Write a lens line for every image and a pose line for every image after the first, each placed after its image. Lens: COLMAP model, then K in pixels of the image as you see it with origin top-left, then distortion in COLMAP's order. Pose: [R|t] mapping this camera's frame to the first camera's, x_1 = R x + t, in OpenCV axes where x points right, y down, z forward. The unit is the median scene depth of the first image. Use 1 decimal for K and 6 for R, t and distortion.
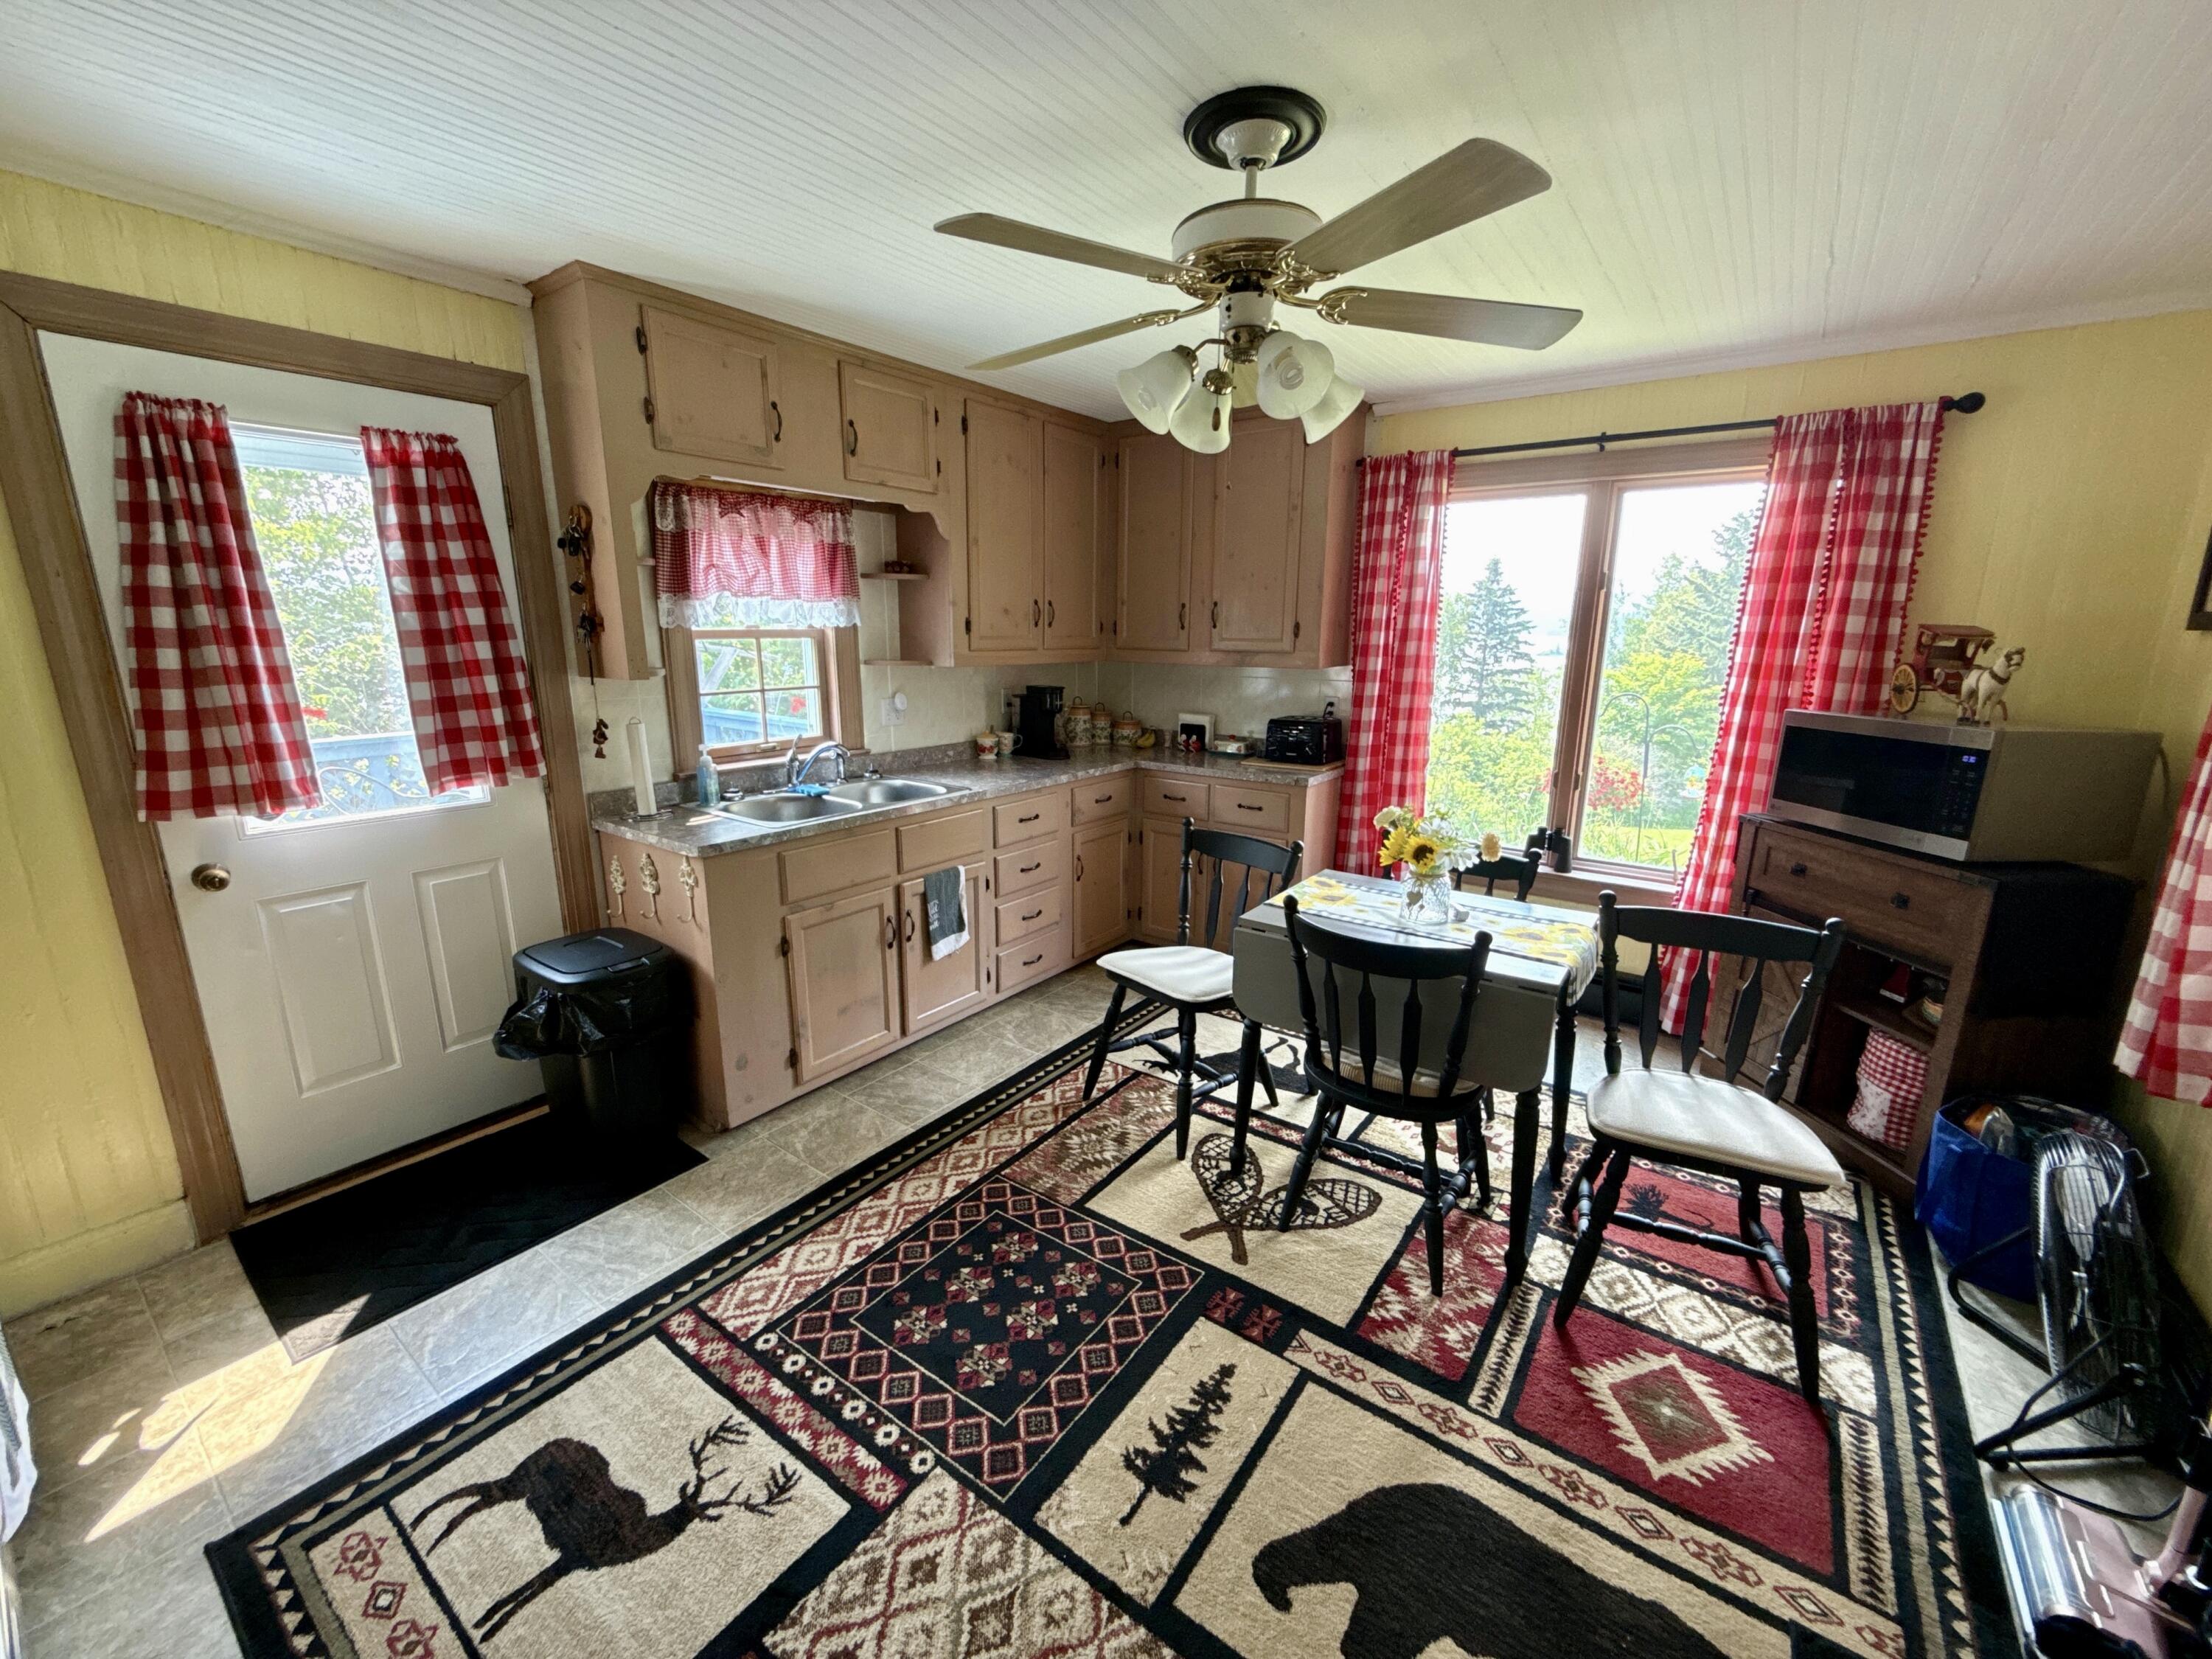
lens RADIAL K [[885.8, 0, 1100.3], [0, 885.8, 832.2], [0, 0, 1]] dist [-0.002162, -0.000237]
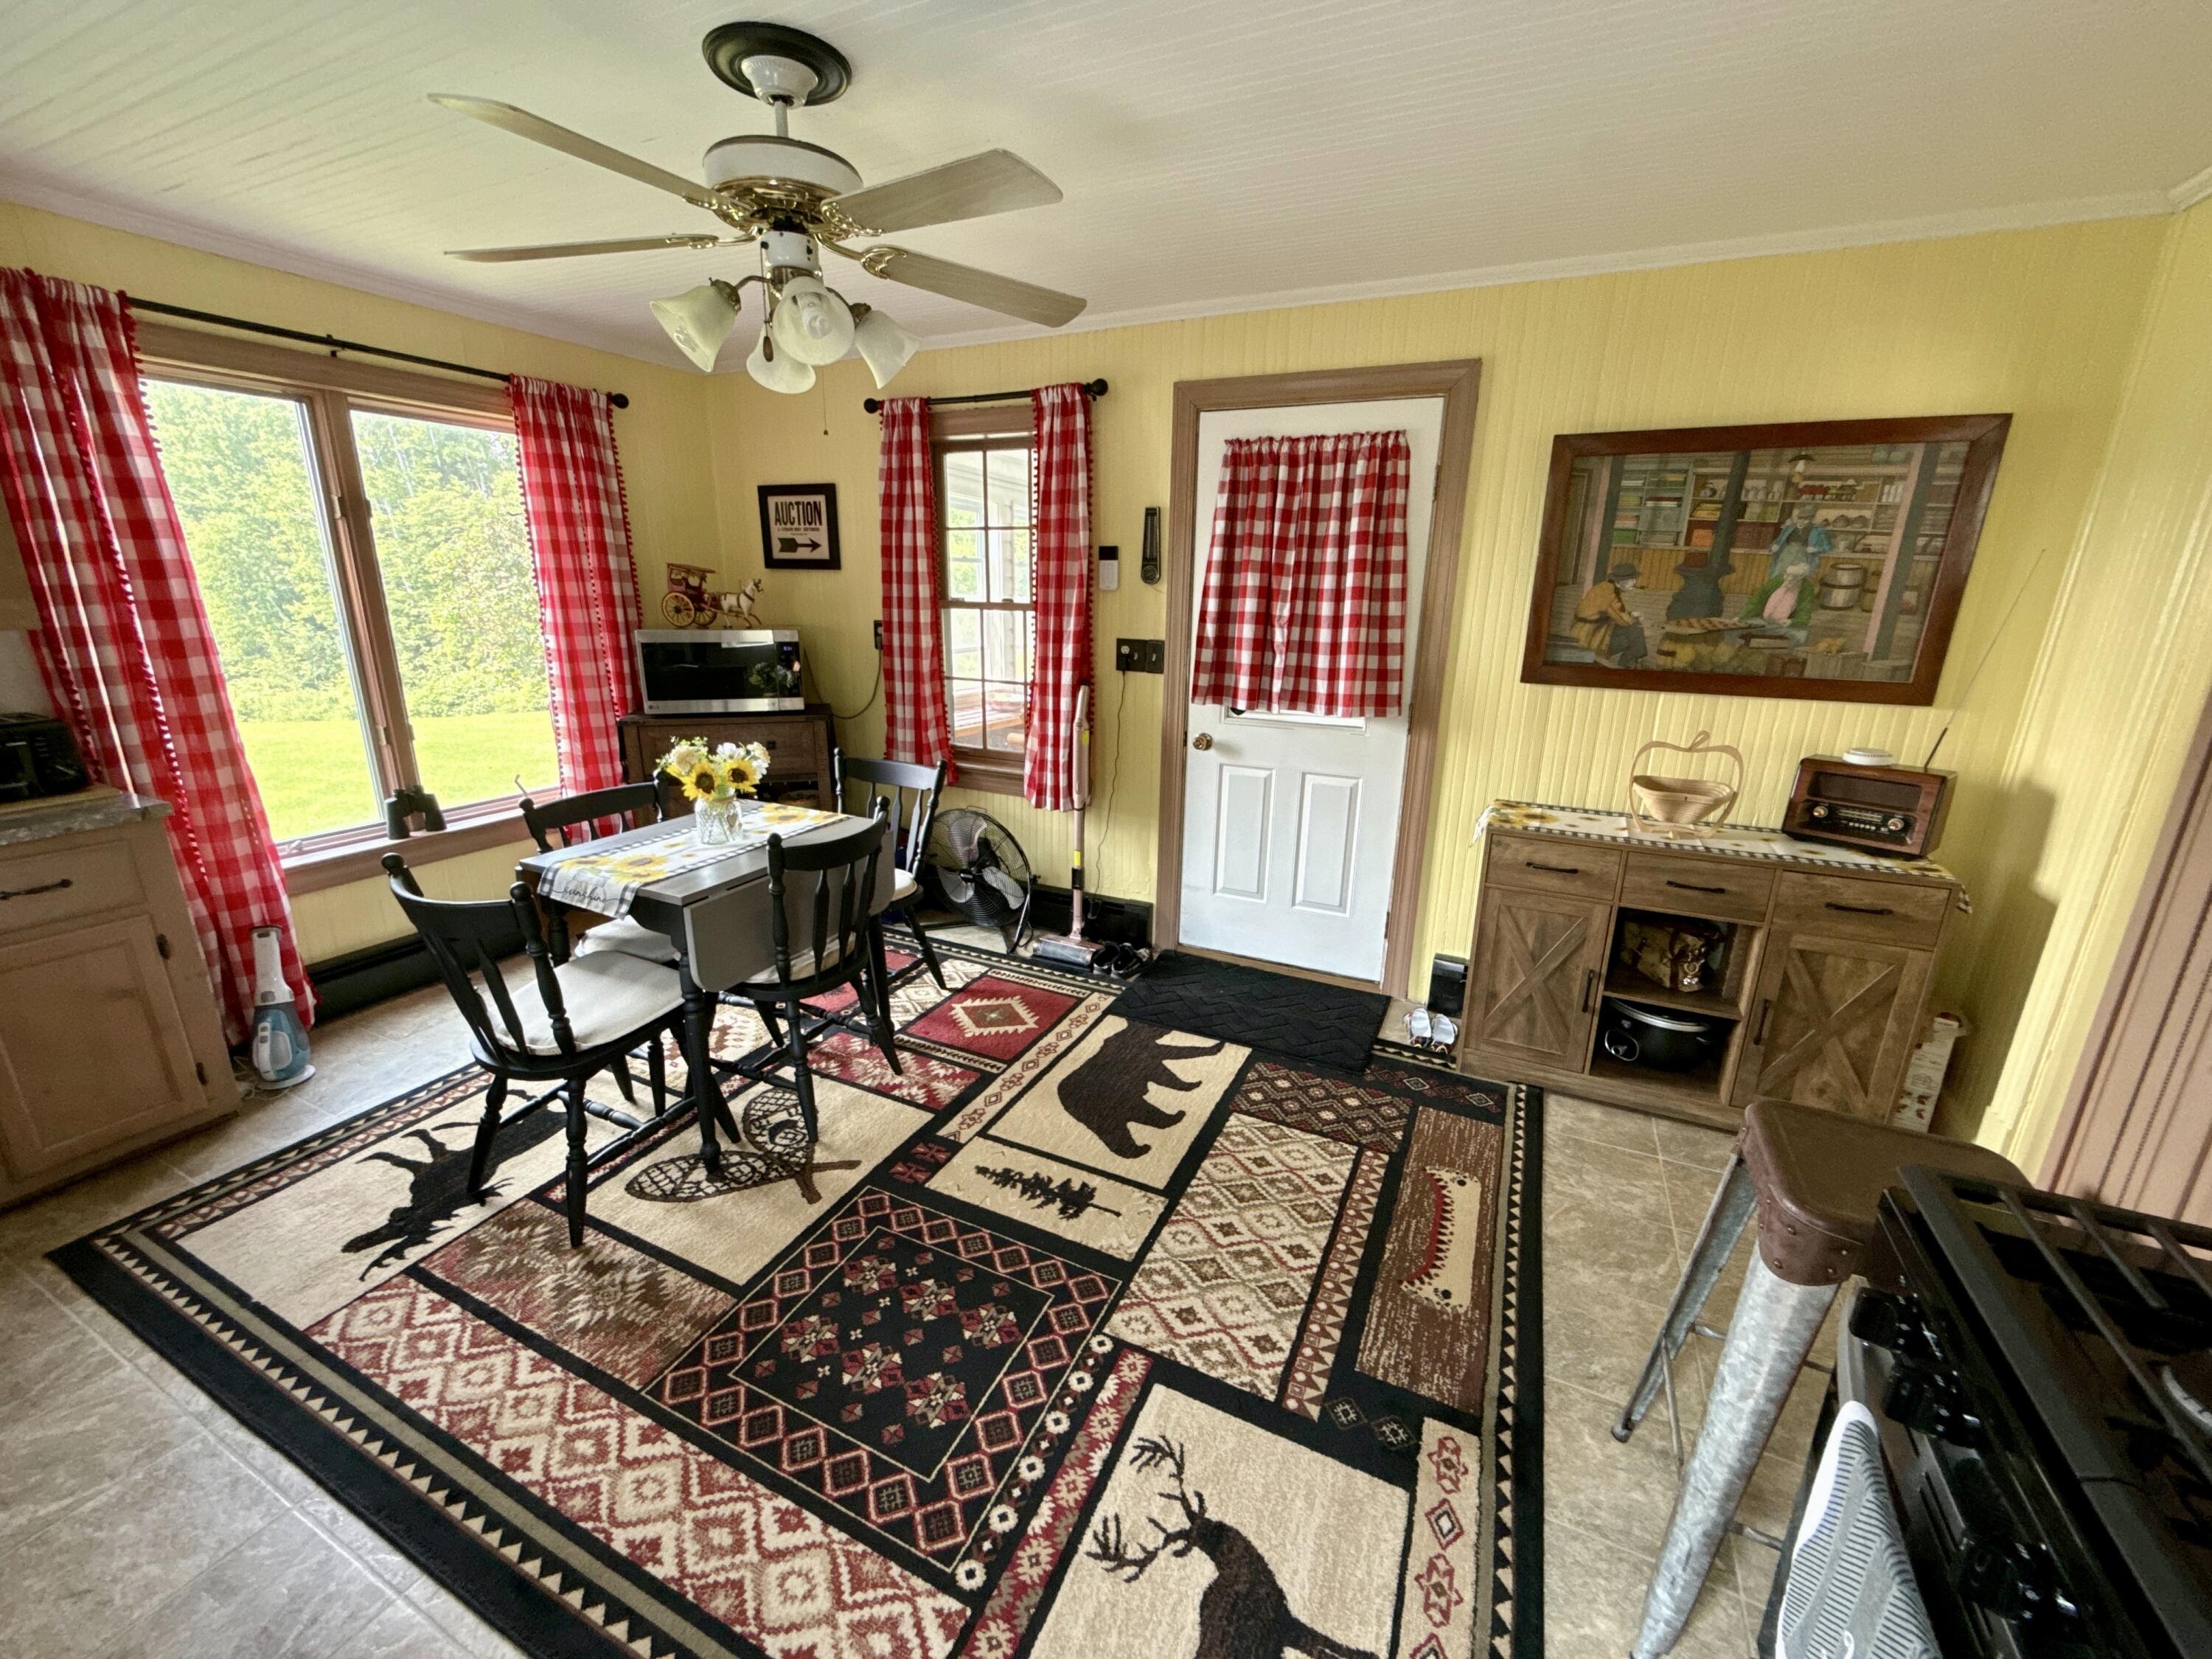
lens RADIAL K [[885.8, 0, 1102.5], [0, 885.8, 834.9], [0, 0, 1]] dist [-0.002162, -0.000237]
pose [[-0.184616, -0.283407, 0.941062, -0.567394], [0.205434, 0.925241, 0.318945, -0.122120], [-0.961100, 0.252208, -0.112593, 0.514927]]
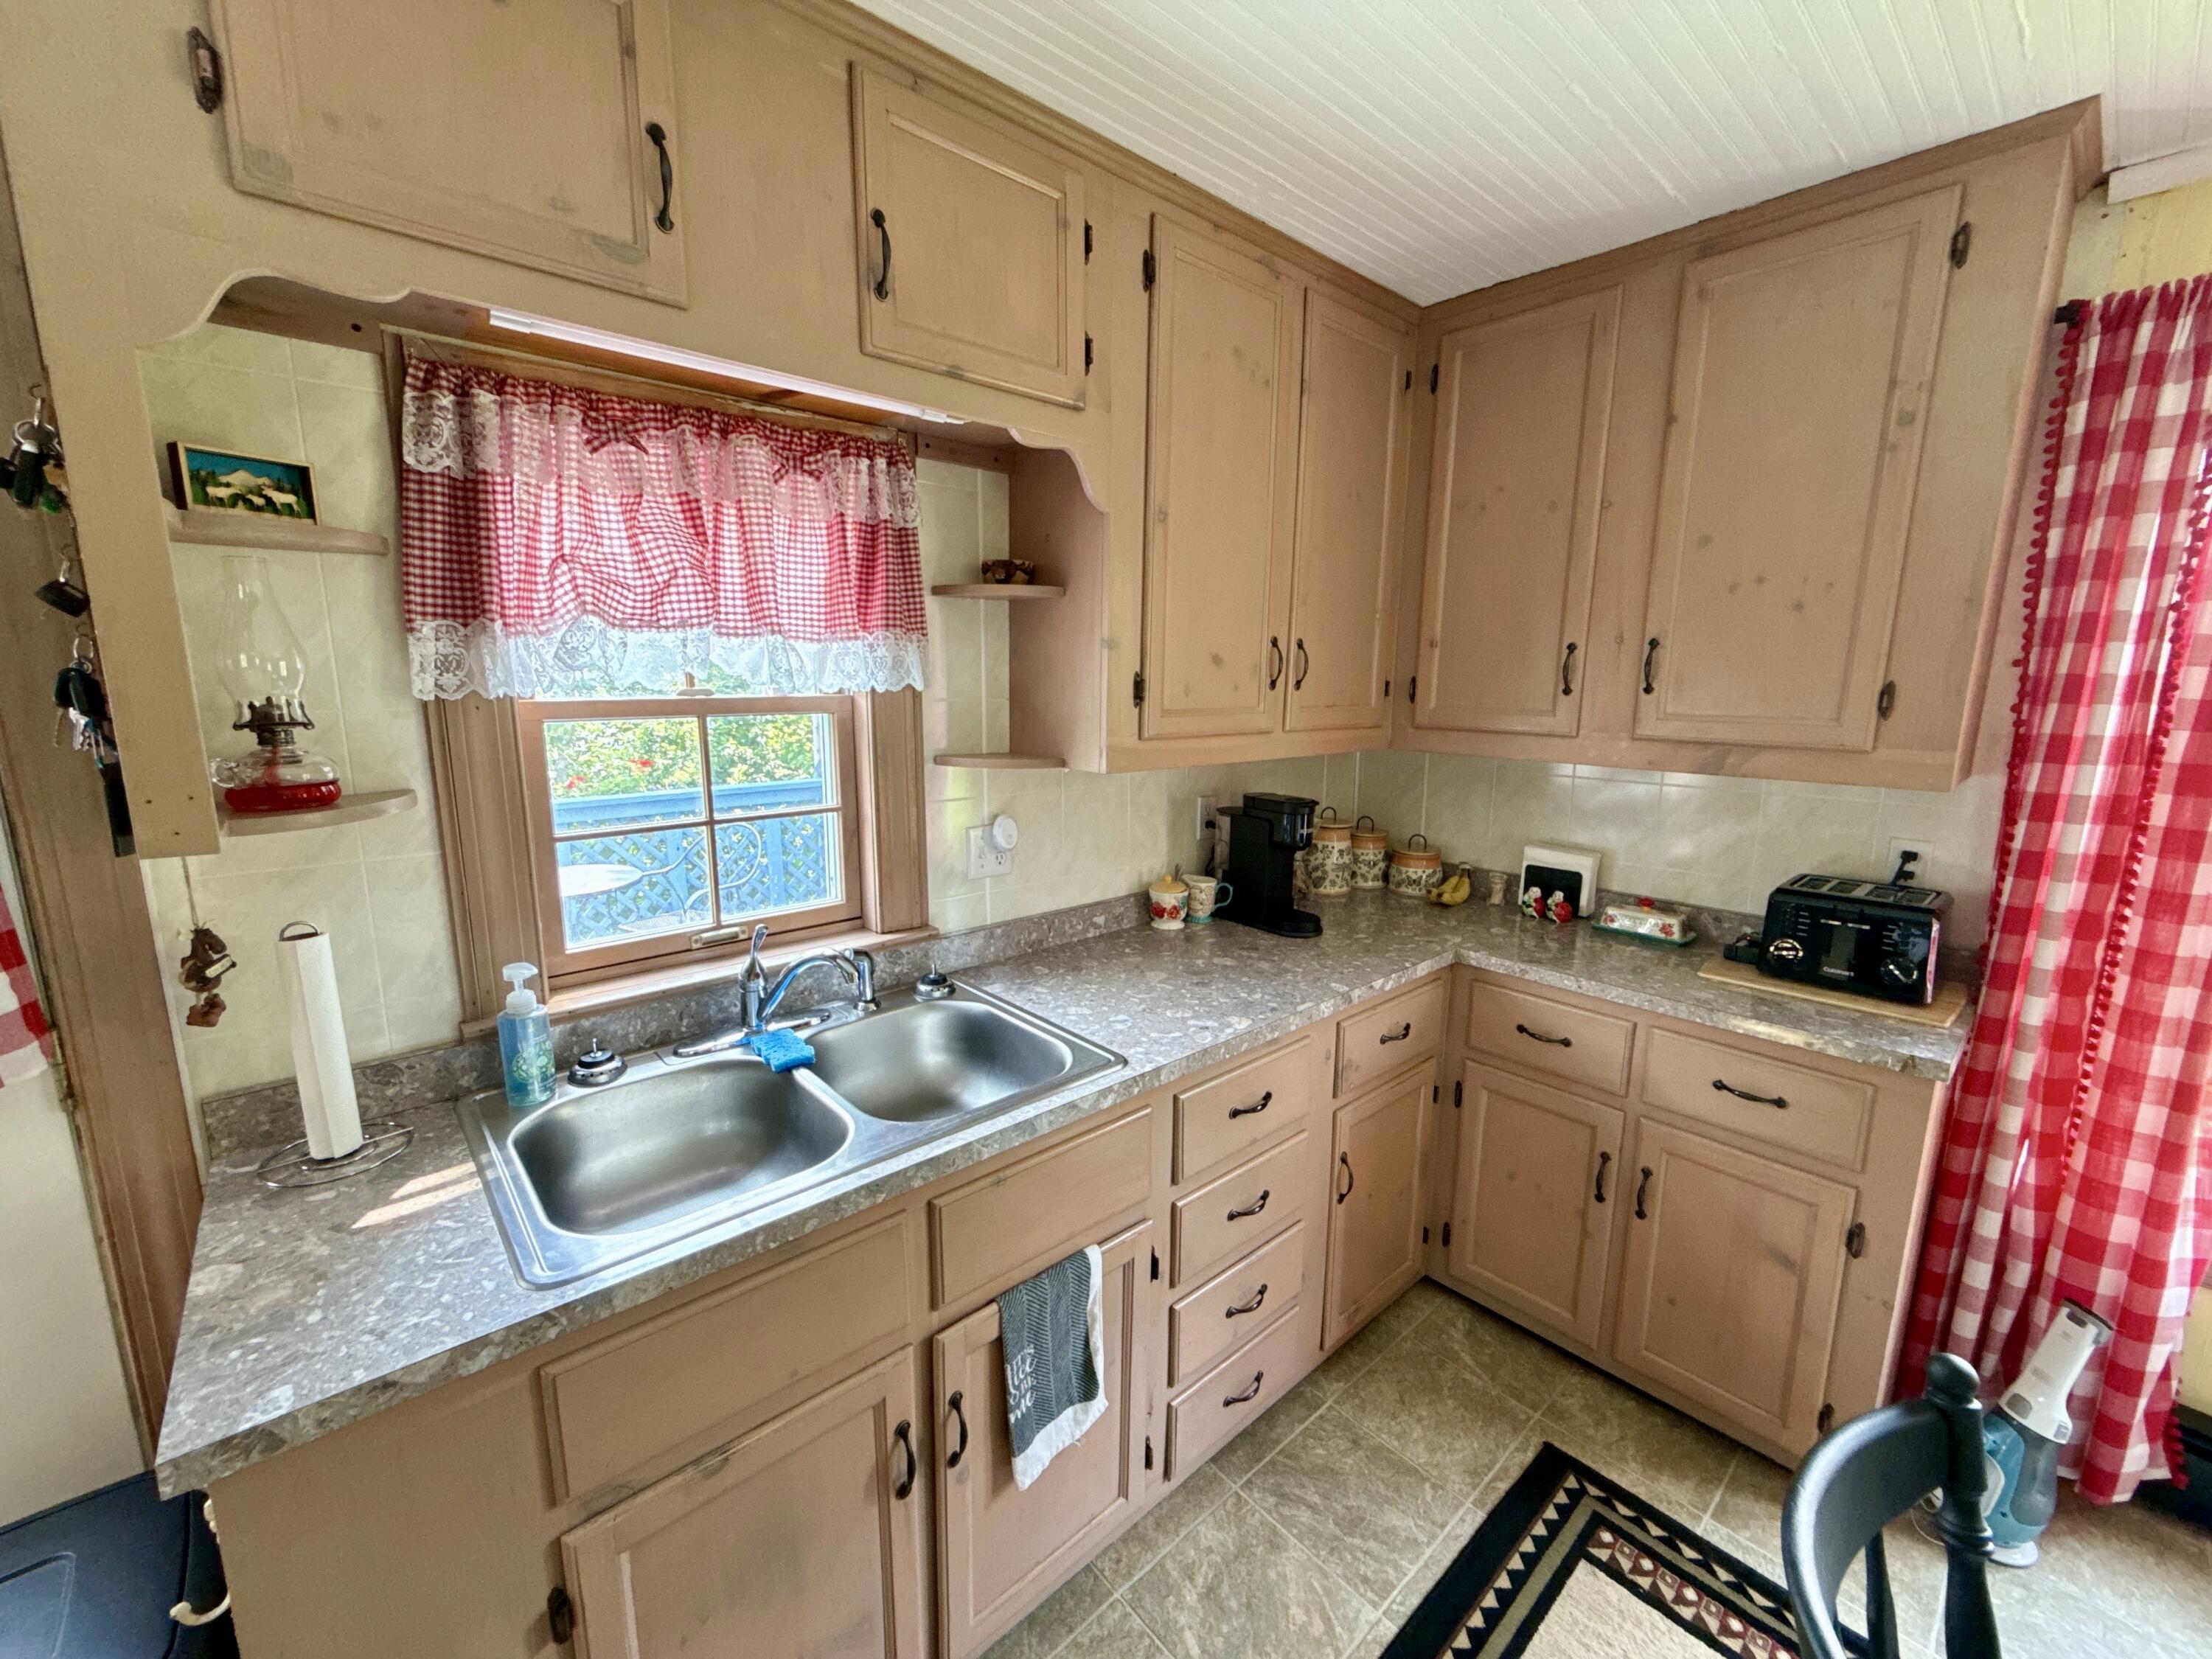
lens RADIAL K [[885.8, 0, 1100.1], [0, 885.8, 830.1], [0, 0, 1]] dist [-0.002162, -0.000237]
pose [[0.978959, 0.035813, -0.200890, -0.081278], [-0.046962, 0.997593, -0.051008, -0.151458], [0.198580, 0.059369, 0.978285, 0.610426]]
